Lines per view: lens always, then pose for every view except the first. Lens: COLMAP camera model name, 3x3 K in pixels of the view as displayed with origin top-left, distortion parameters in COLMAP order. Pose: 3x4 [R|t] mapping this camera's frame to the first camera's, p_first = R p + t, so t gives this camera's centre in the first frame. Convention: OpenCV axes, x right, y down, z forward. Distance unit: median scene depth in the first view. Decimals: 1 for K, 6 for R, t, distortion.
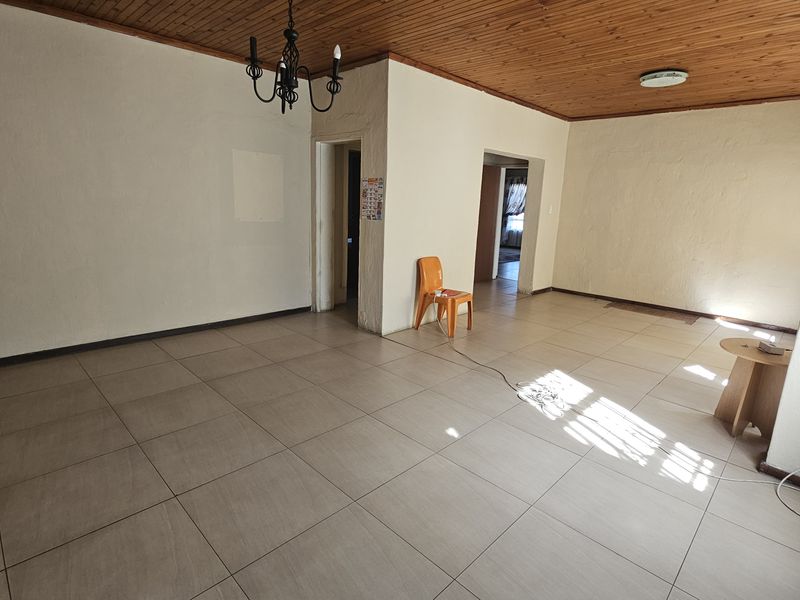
lens RADIAL K [[432.6, 0, 404.4], [0, 432.6, 288.8], [0, 0, 1]] dist [0.005322, 0.000785]
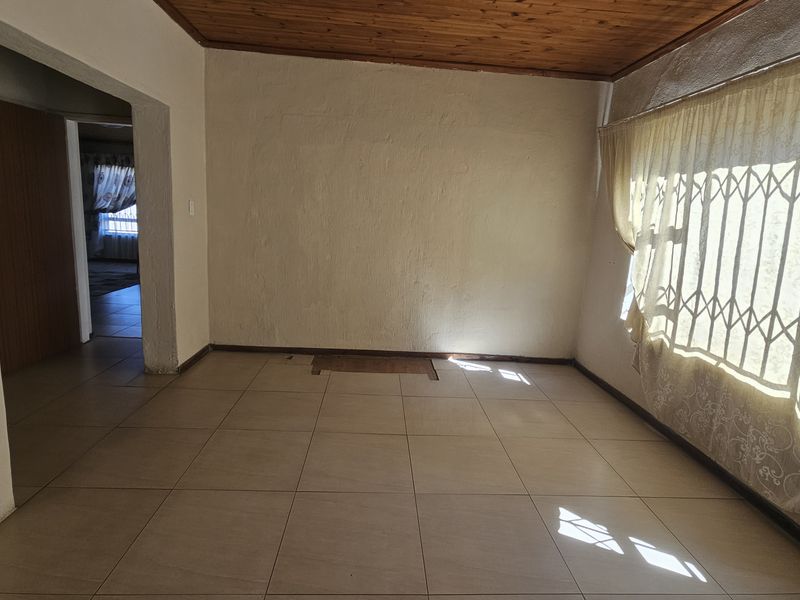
lens RADIAL K [[432.6, 0, 404.4], [0, 432.6, 288.8], [0, 0, 1]] dist [0.005322, 0.000785]
pose [[0.669334, -0.126661, 0.732085, 0.097653], [0.116907, 0.991041, 0.064578, -0.078791], [-0.733706, 0.042362, 0.678145, 0.399069]]
